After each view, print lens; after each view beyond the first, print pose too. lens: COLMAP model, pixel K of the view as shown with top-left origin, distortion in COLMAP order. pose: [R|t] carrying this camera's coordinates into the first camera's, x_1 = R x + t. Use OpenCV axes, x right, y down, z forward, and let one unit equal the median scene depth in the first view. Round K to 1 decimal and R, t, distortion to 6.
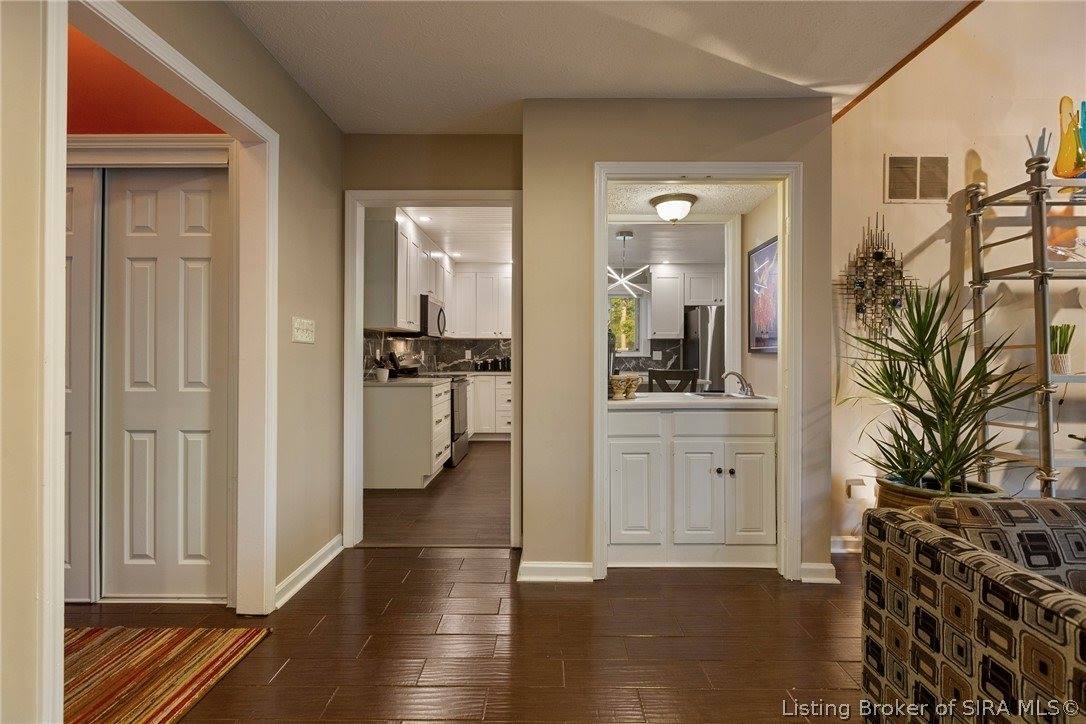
lens RADIAL K [[488.5, 0, 543.3], [0, 488.5, 355.8], [0, 0, 1]] dist [0.000373, 0.000034]
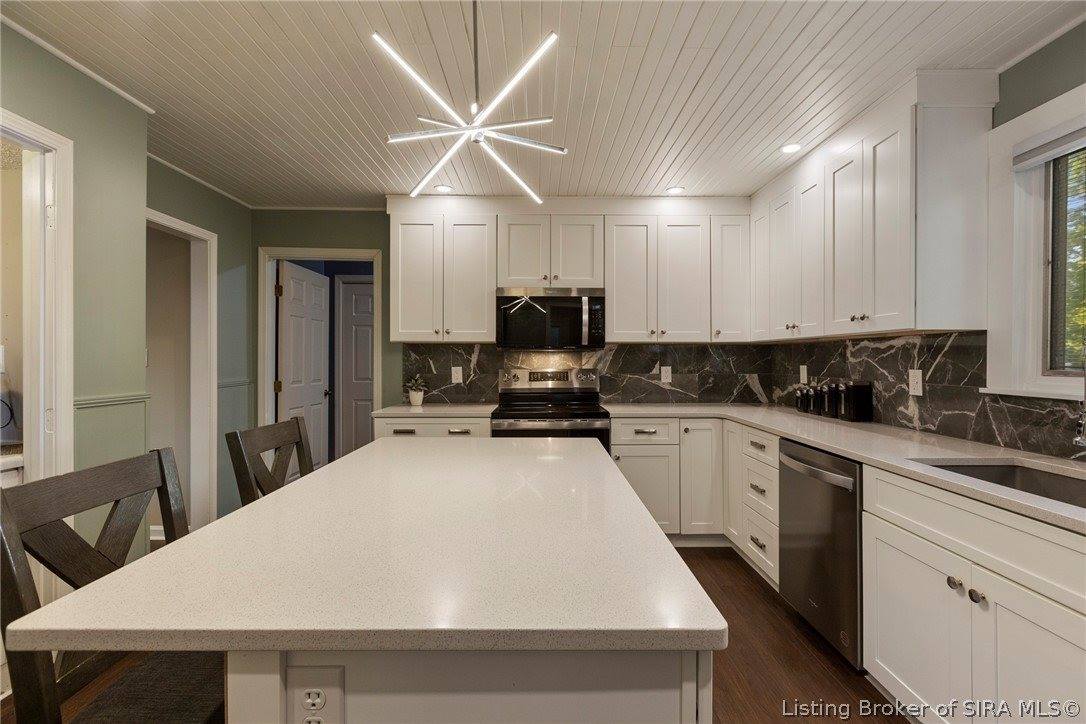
lens RADIAL K [[488.5, 0, 543.3], [0, 488.5, 355.8], [0, 0, 1]] dist [0.000373, 0.000034]
pose [[0.019556, -0.006049, -0.999790, 0.414632], [-0.002109, 0.999979, -0.006092, -0.022493], [0.999807, 0.002227, 0.019543, 0.965693]]
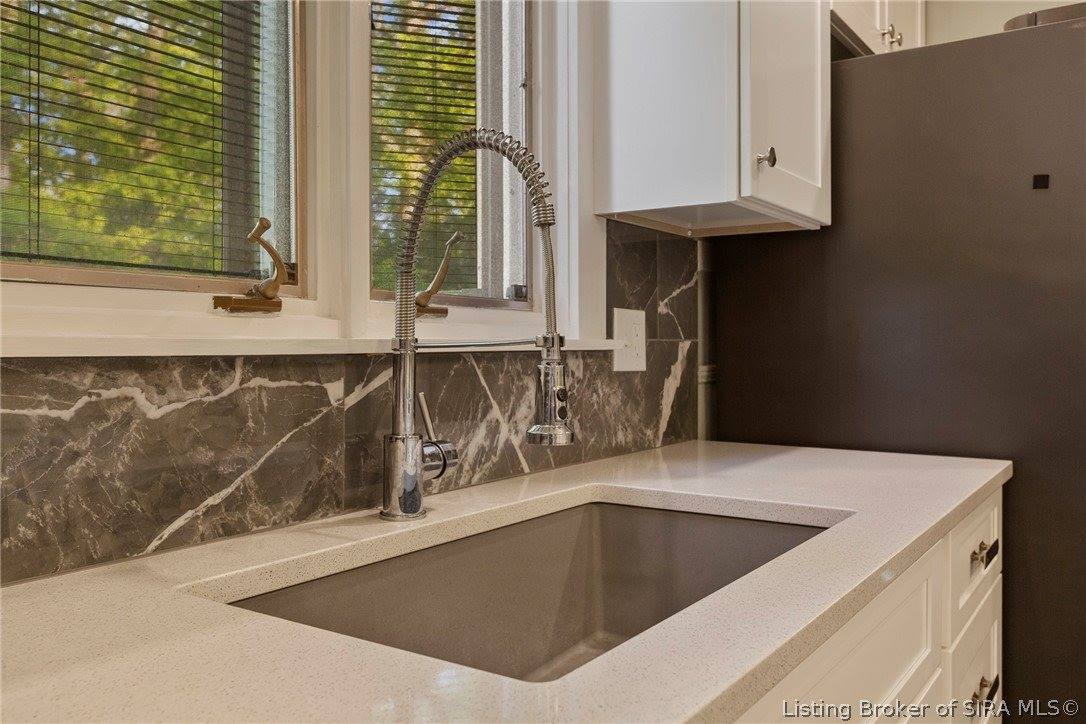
lens RADIAL K [[901.4, 0, 543.0], [0, 901.4, 362.0], [0, 0, 1]] dist [0.003295, 0.000892]
pose [[0.554098, -0.018574, 0.832244, 0.007955], [0.004178, 0.999801, 0.019532, 0.000592], [-0.832441, -0.007345, 0.554065, 1.147386]]
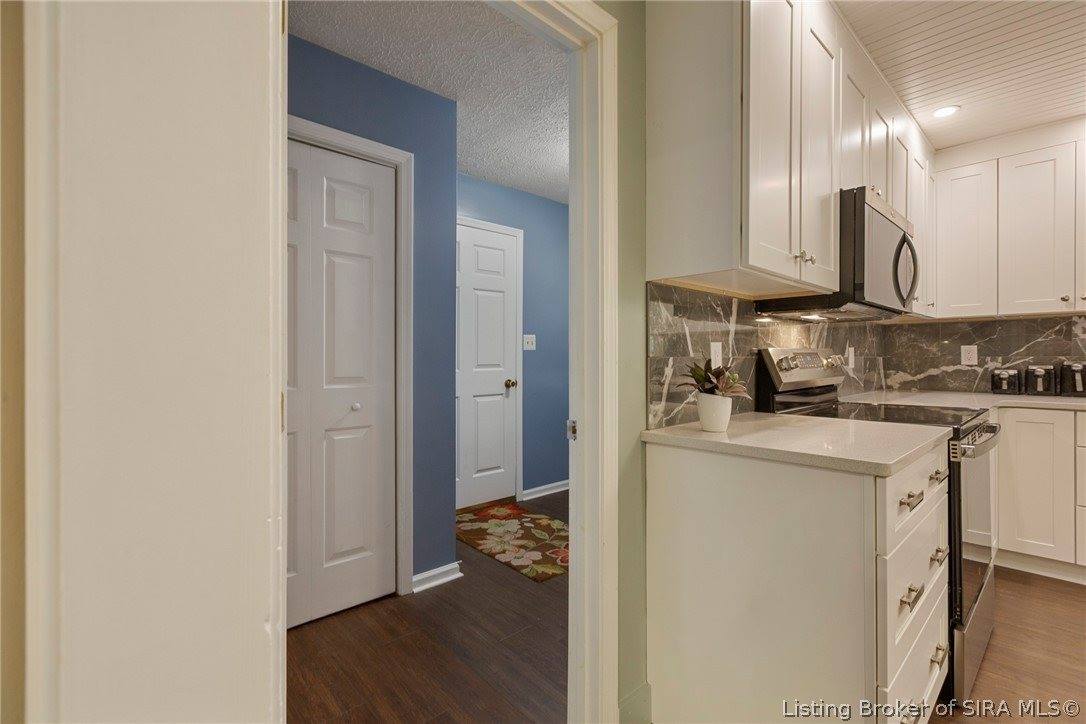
lens RADIAL K [[488.5, 0, 543.3], [0, 488.5, 355.8], [0, 0, 1]] dist [0.000373, 0.000034]
pose [[0.688565, -0.003667, -0.725165, -0.127866], [0.000911, 0.999991, -0.004192, -0.000209], [0.725174, 0.002226, 0.688562, 0.536636]]
